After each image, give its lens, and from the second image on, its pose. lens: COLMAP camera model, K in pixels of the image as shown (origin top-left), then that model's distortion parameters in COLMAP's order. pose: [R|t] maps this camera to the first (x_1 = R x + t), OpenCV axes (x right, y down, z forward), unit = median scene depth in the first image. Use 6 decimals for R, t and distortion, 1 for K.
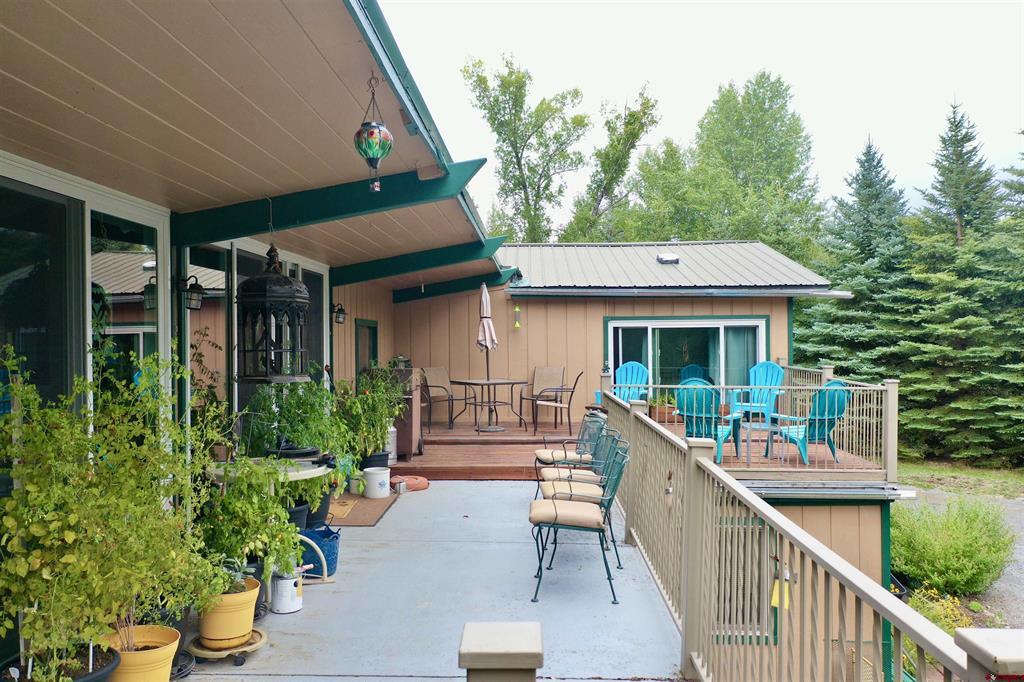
lens RADIAL K [[811.8, 0, 513.4], [0, 811.8, 339.6], [0, 0, 1]] dist [0.001045, 0.016370]
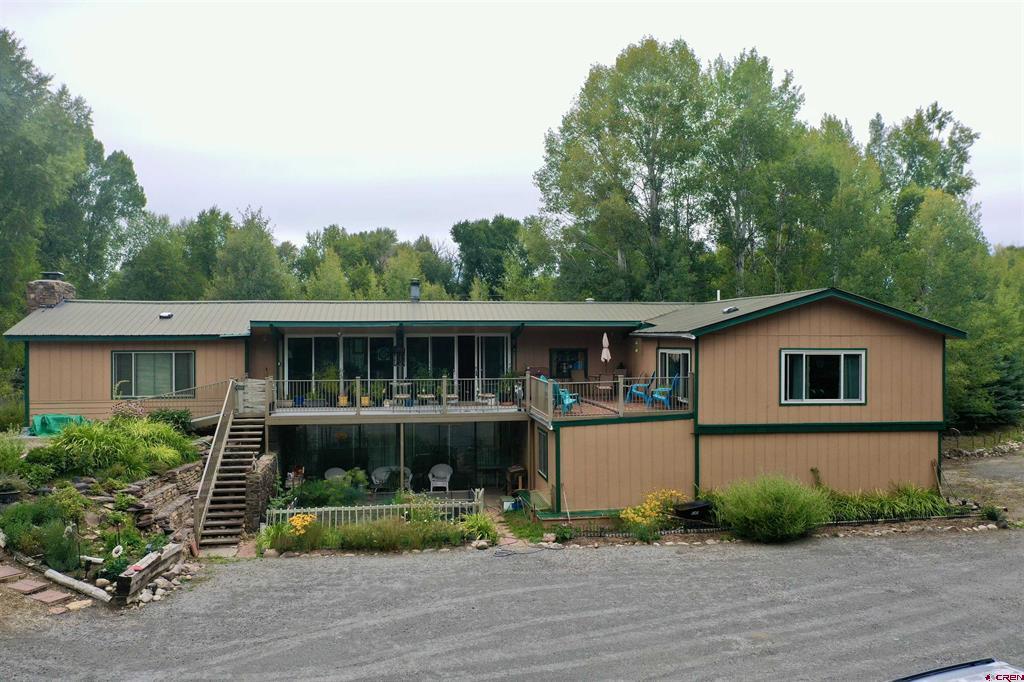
lens RADIAL K [[811.8, 0, 511.4], [0, 811.8, 340.3], [0, 0, 1]] dist [0.001045, 0.016370]
pose [[0.182351, 0.006260, -0.983214, 1.930246], [0.002456, 0.999974, 0.006822, -0.058476], [0.983231, -0.003659, 0.182330, 0.303445]]
